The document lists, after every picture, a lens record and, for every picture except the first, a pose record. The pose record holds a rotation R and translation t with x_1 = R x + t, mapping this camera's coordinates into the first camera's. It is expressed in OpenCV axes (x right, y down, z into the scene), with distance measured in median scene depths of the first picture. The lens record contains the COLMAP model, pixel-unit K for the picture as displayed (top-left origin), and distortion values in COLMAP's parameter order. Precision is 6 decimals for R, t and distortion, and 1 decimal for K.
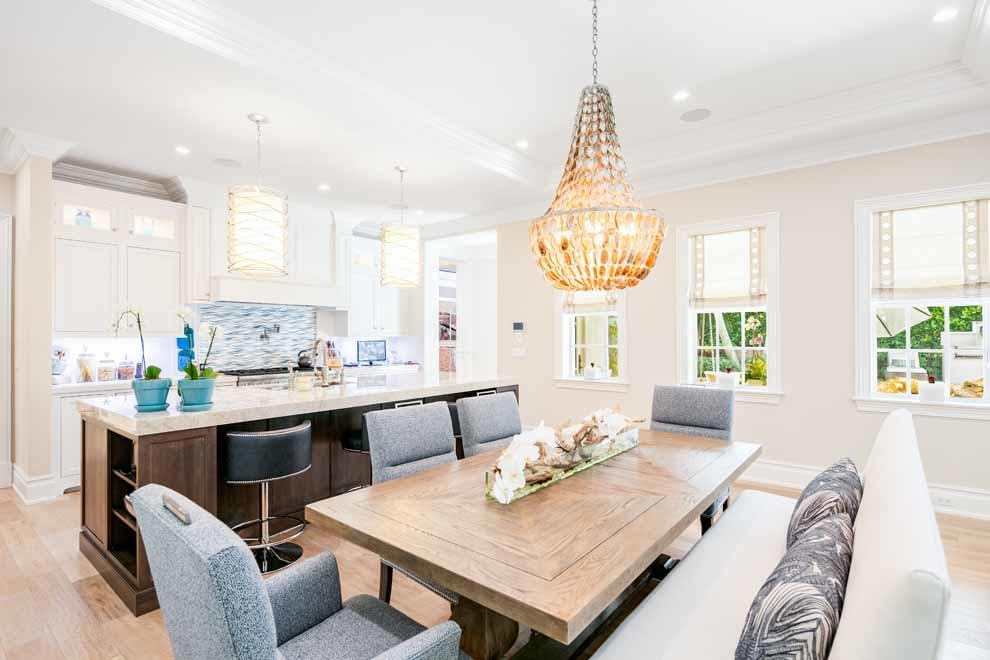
lens RADIAL K [[482.6, 0, 491.8], [0, 482.6, 328.9], [0, 0, 1]] dist [0.002090, 0.000537]
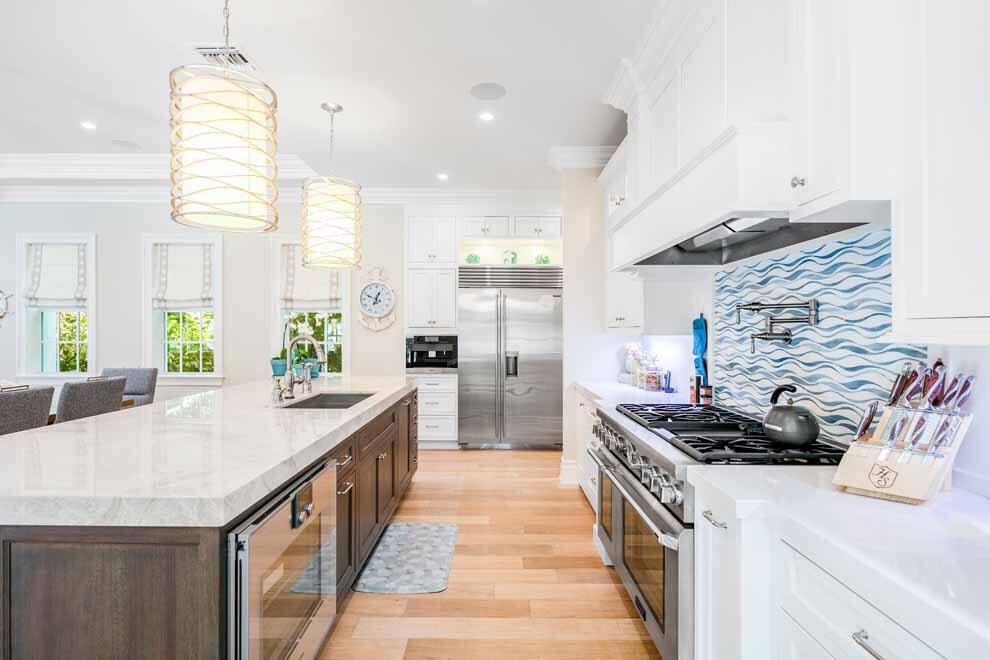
lens RADIAL K [[482.6, 0, 491.8], [0, 482.6, 328.9], [0, 0, 1]] dist [0.002090, 0.000537]
pose [[-0.782460, -0.001741, -0.622698, -0.070809], [0.004992, 0.999946, -0.009069, 0.012615], [0.622680, -0.010205, -0.782410, 1.124494]]
